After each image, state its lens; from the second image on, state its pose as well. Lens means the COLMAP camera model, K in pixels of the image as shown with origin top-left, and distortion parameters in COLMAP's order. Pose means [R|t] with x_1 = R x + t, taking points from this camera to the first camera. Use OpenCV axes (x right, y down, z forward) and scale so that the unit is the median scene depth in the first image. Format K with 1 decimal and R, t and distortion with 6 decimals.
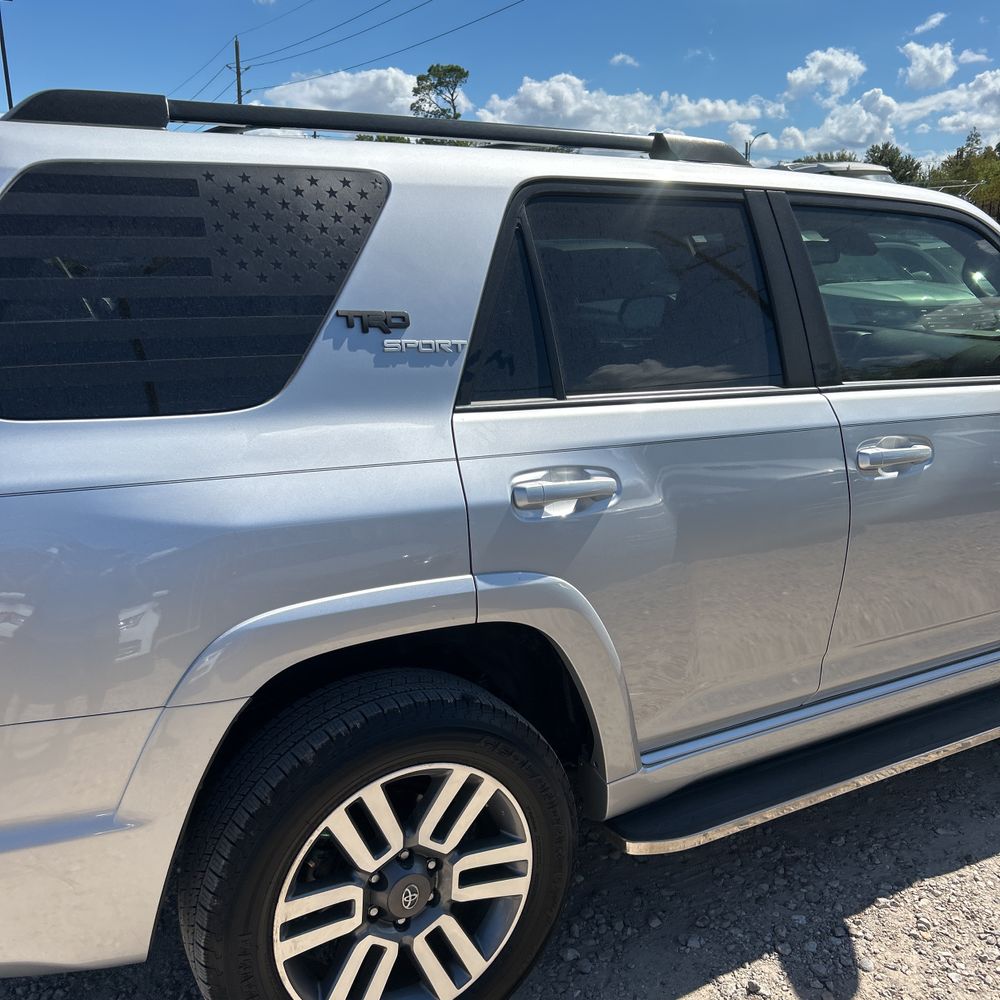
lens RADIAL K [[1010.0, 0, 496.1], [0, 1010.0, 497.4], [0, 0, 1]] dist [0.025121, -0.009905]
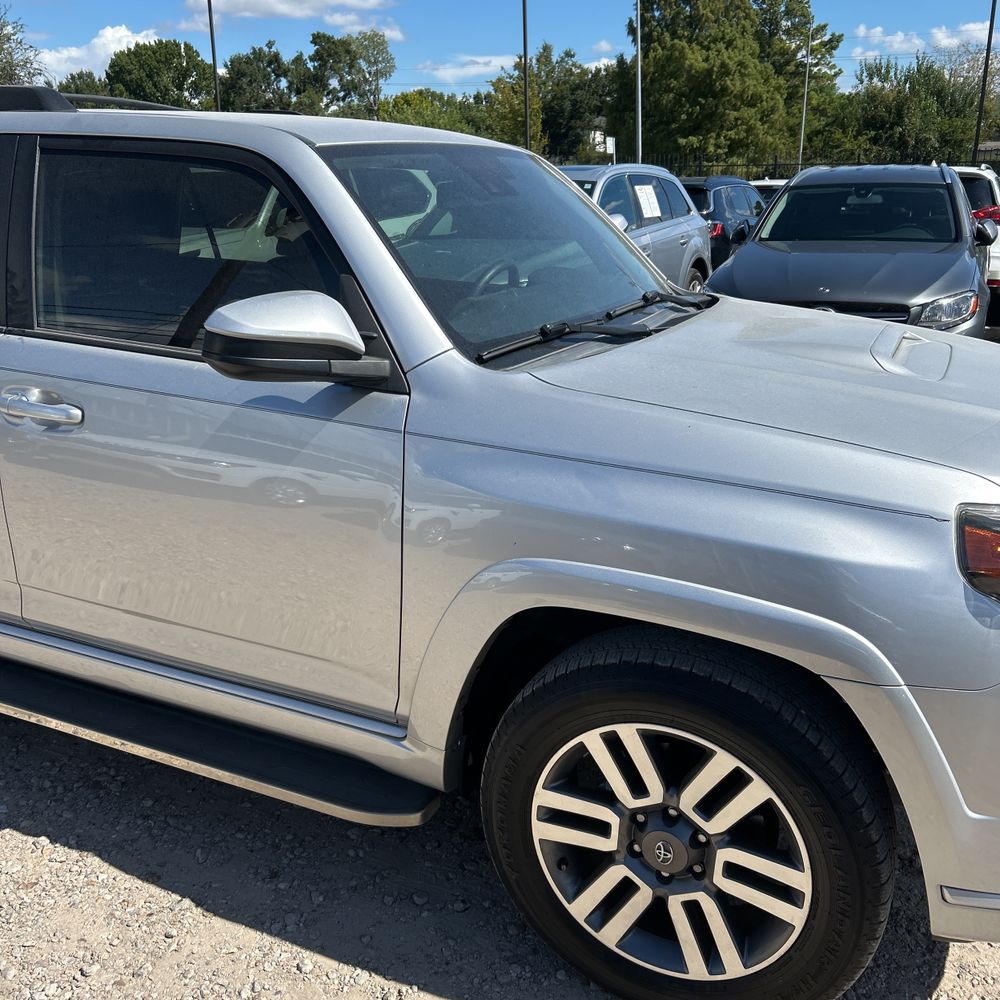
lens RADIAL K [[1016.2, 0, 503.3], [0, 1016.2, 487.6], [0, 0, 1]] dist [-0.010199, 0.029530]
pose [[0.579654, 0.250038, -0.775553, 1.580134], [-0.199205, 0.966363, 0.162668, -0.239808], [0.790138, 0.060203, 0.609965, 0.842395]]
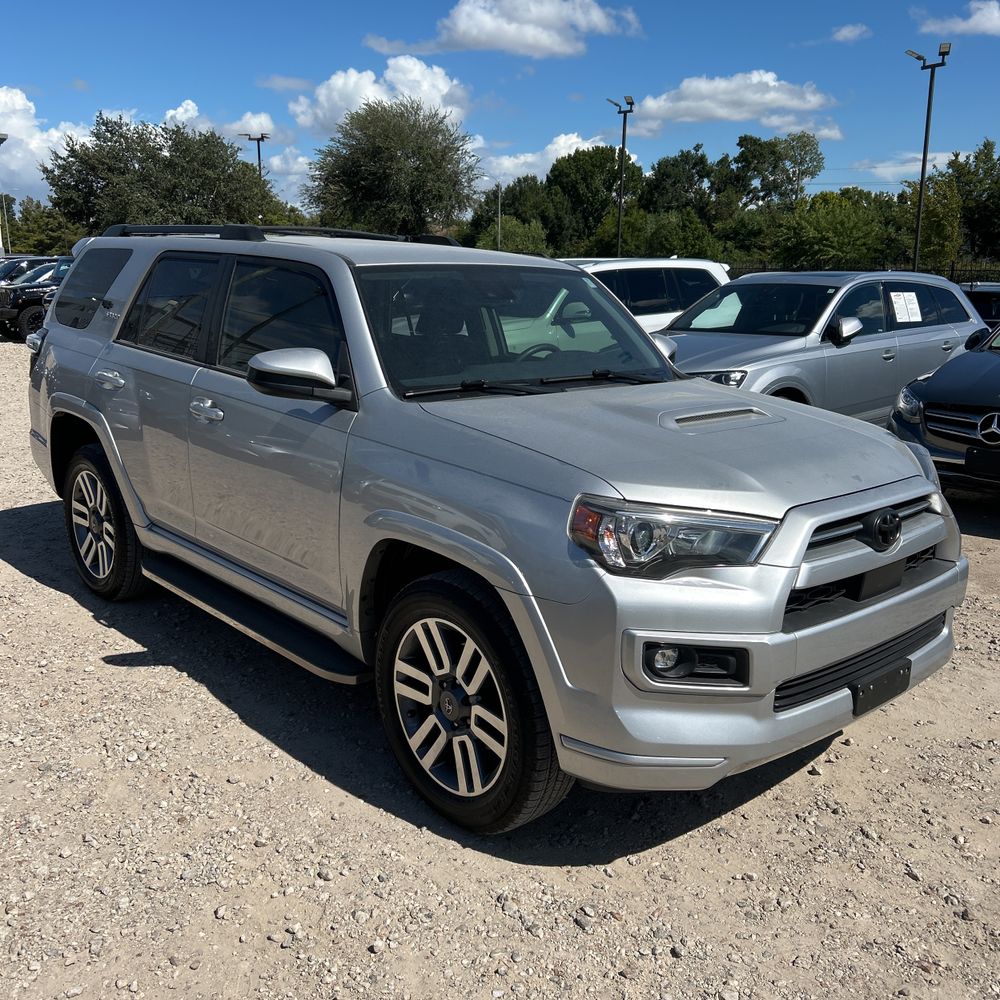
lens RADIAL K [[1009.6, 0, 503.1], [0, 1009.6, 487.3], [0, 0, 1]] dist [0.034892, -0.038695]
pose [[0.220854, 0.225149, -0.948963, 2.347345], [-0.256590, 0.952127, 0.166183, -0.360269], [0.940949, 0.206792, 0.268052, 1.148364]]
